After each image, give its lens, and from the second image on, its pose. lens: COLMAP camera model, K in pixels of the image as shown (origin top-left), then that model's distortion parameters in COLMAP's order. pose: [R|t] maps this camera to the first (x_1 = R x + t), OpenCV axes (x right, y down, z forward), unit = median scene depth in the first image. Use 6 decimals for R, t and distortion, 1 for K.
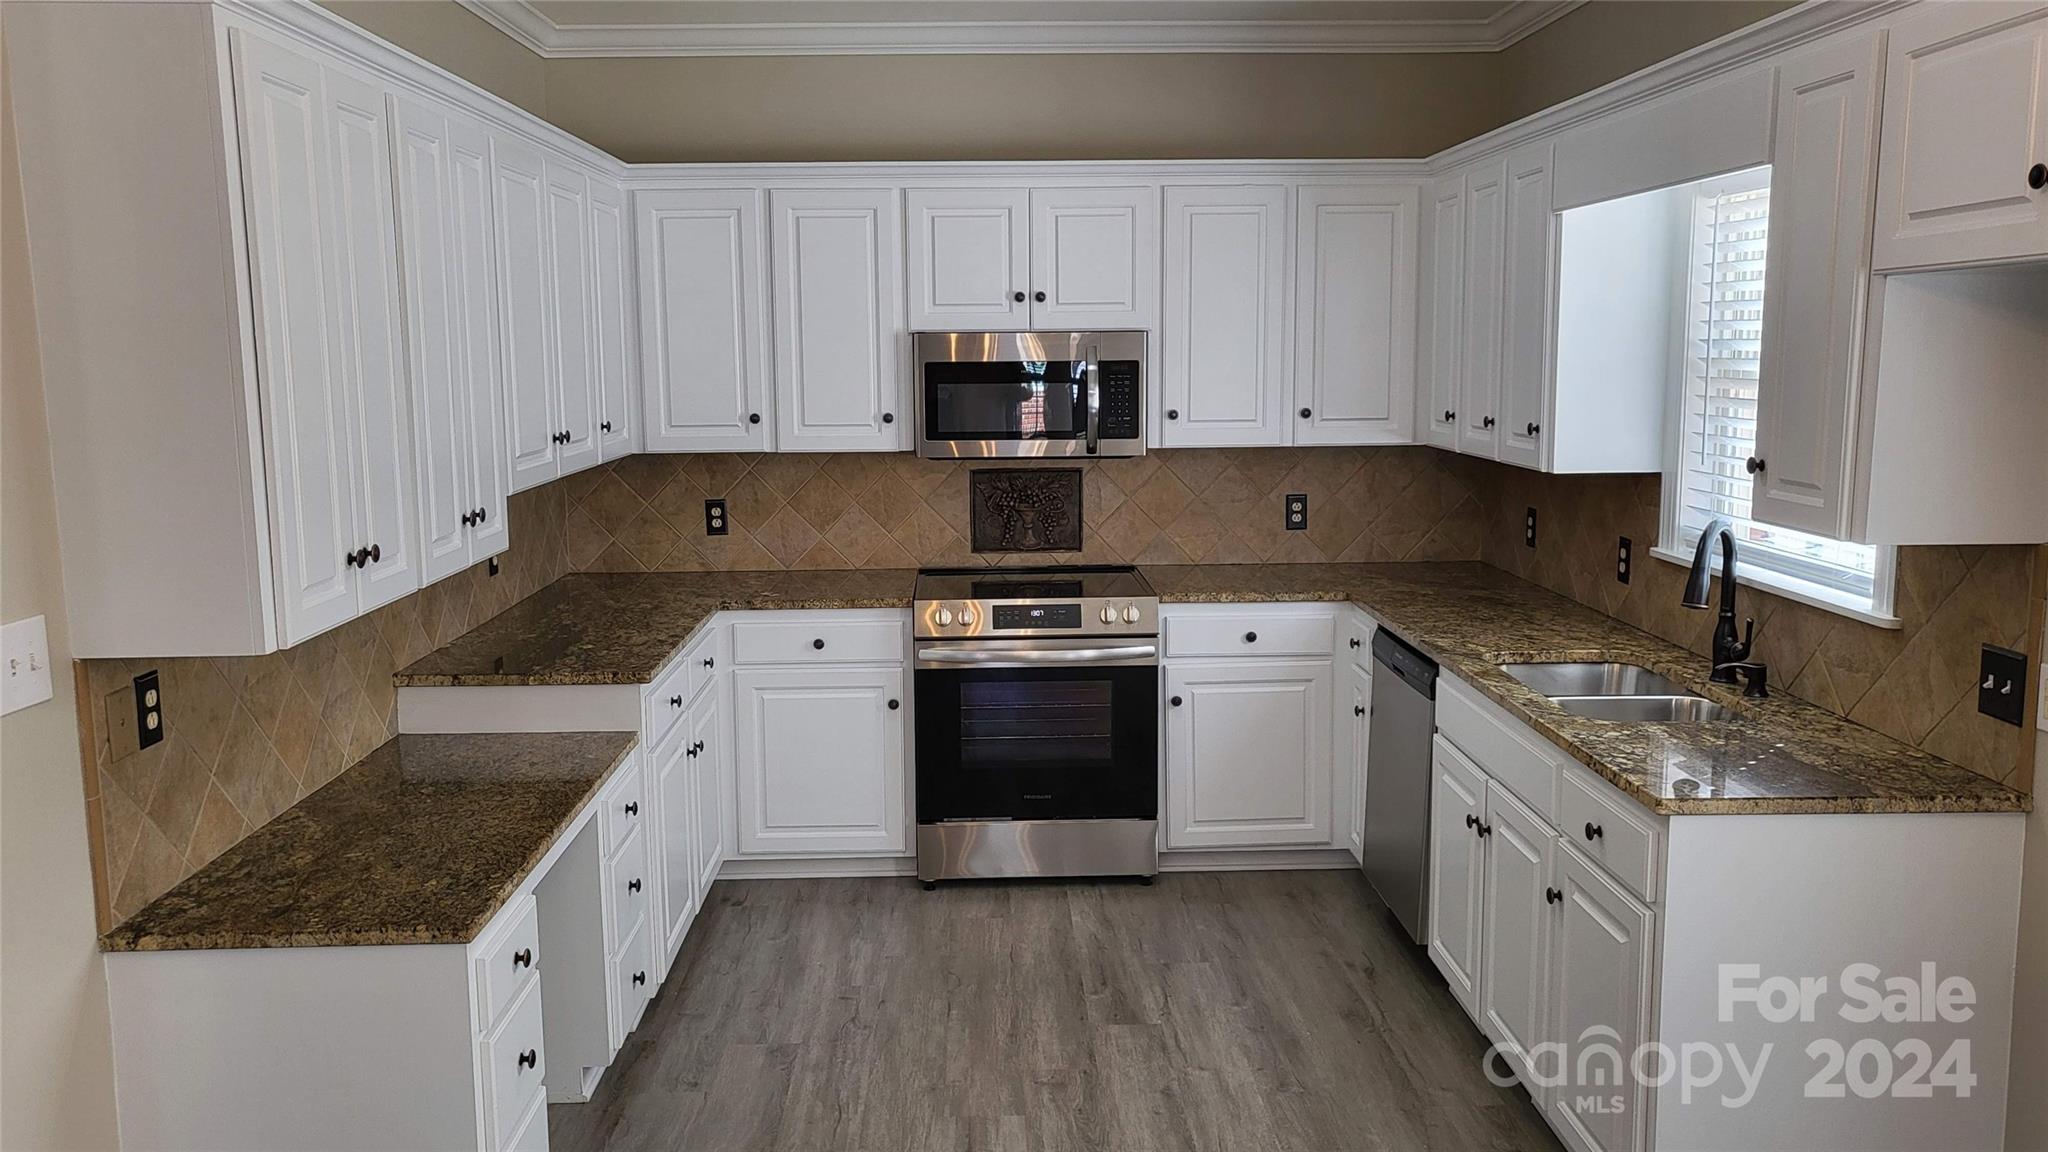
lens RADIAL K [[1633.9, 0, 1024.0], [0, 1633.9, 576.0], [0, 0, 1]] dist [0.080167, 0.003499]
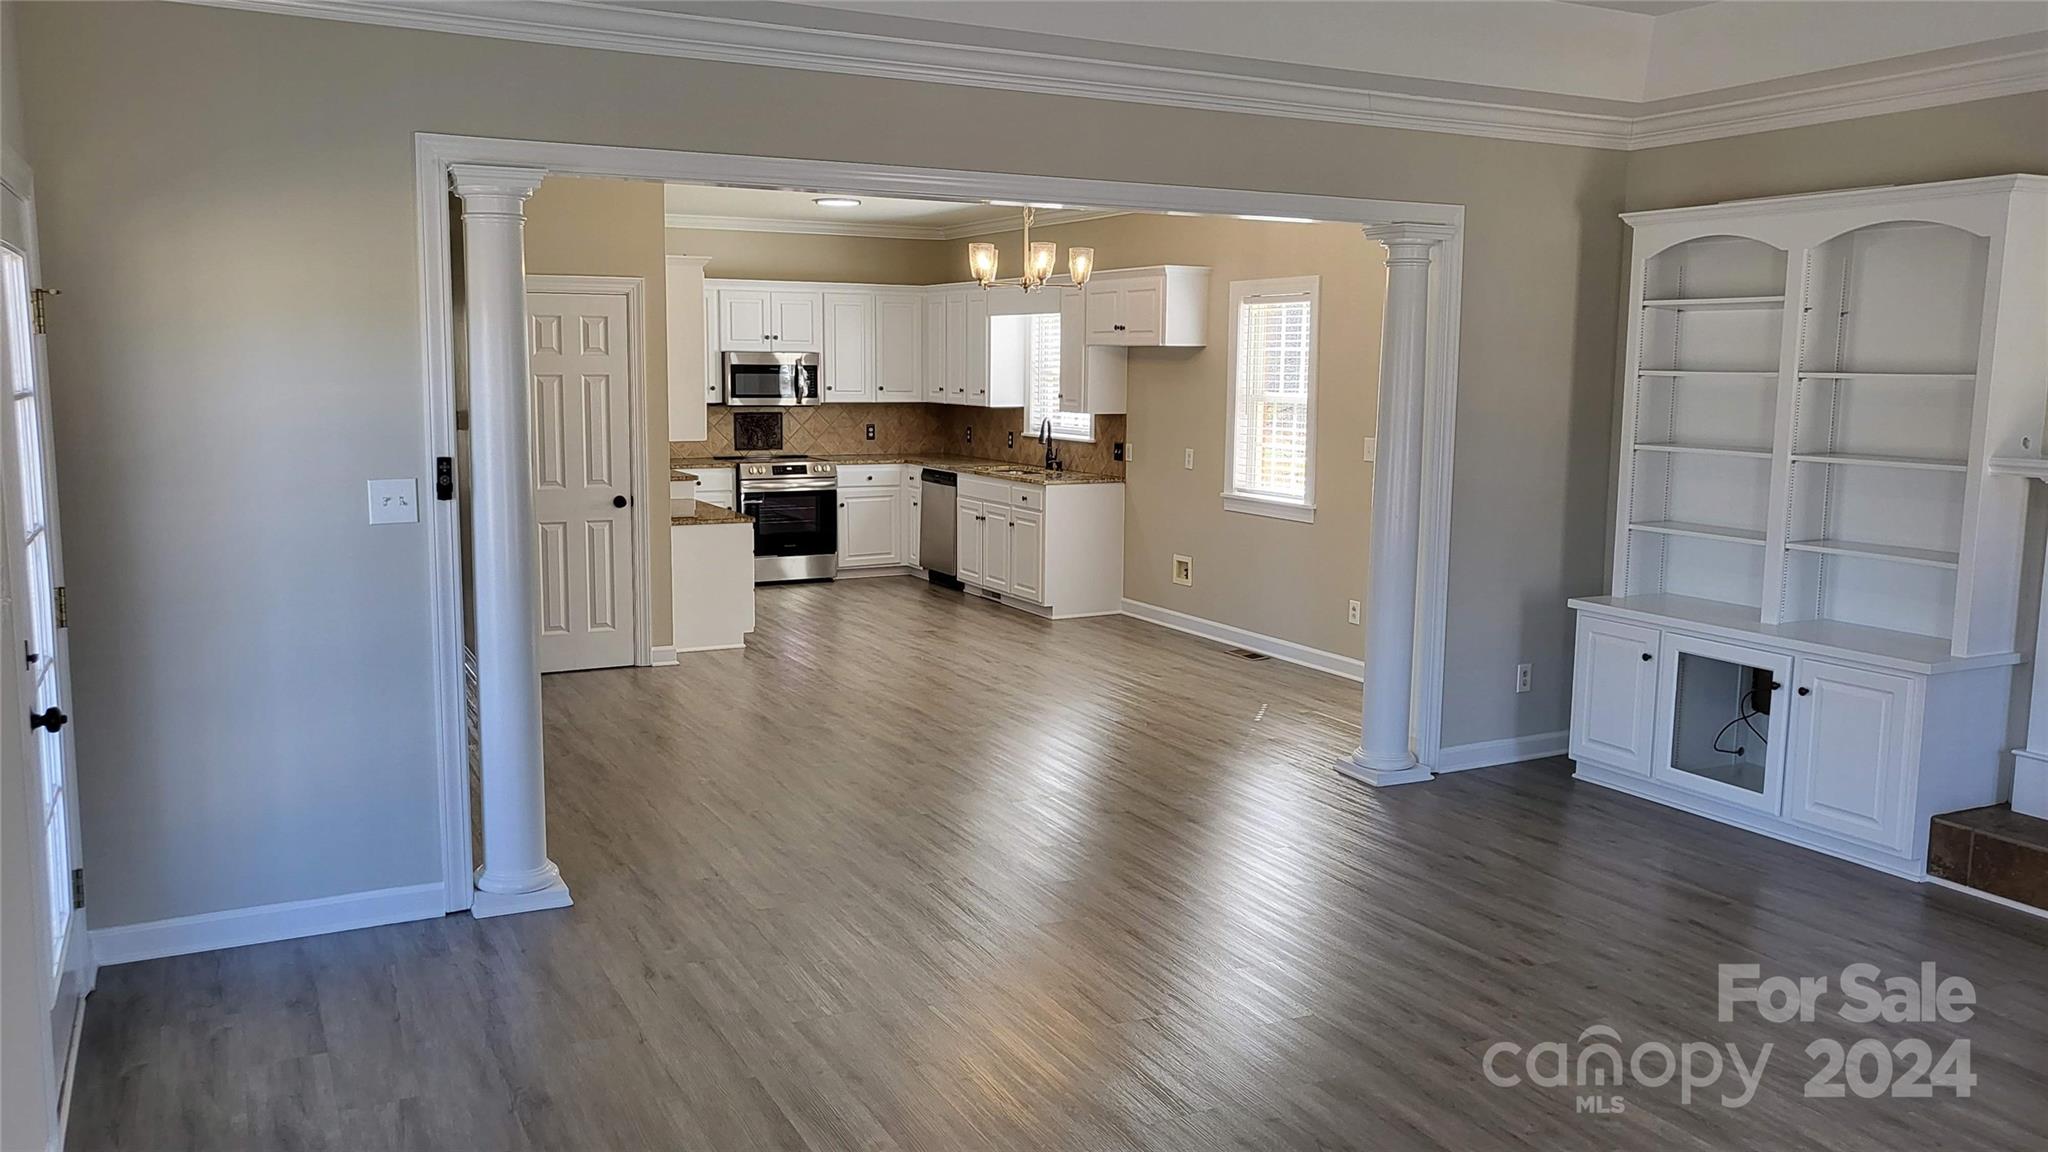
lens RADIAL K [[1633.9, 0, 1024.0], [0, 1633.9, 576.0], [0, 0, 1]] dist [0.080167, 0.003499]
pose [[0.904753, -0.042464, 0.423814, -0.708549], [0.046519, 0.998917, 0.000777, 0.195178], [-0.423388, 0.019013, 0.905749, -1.339785]]
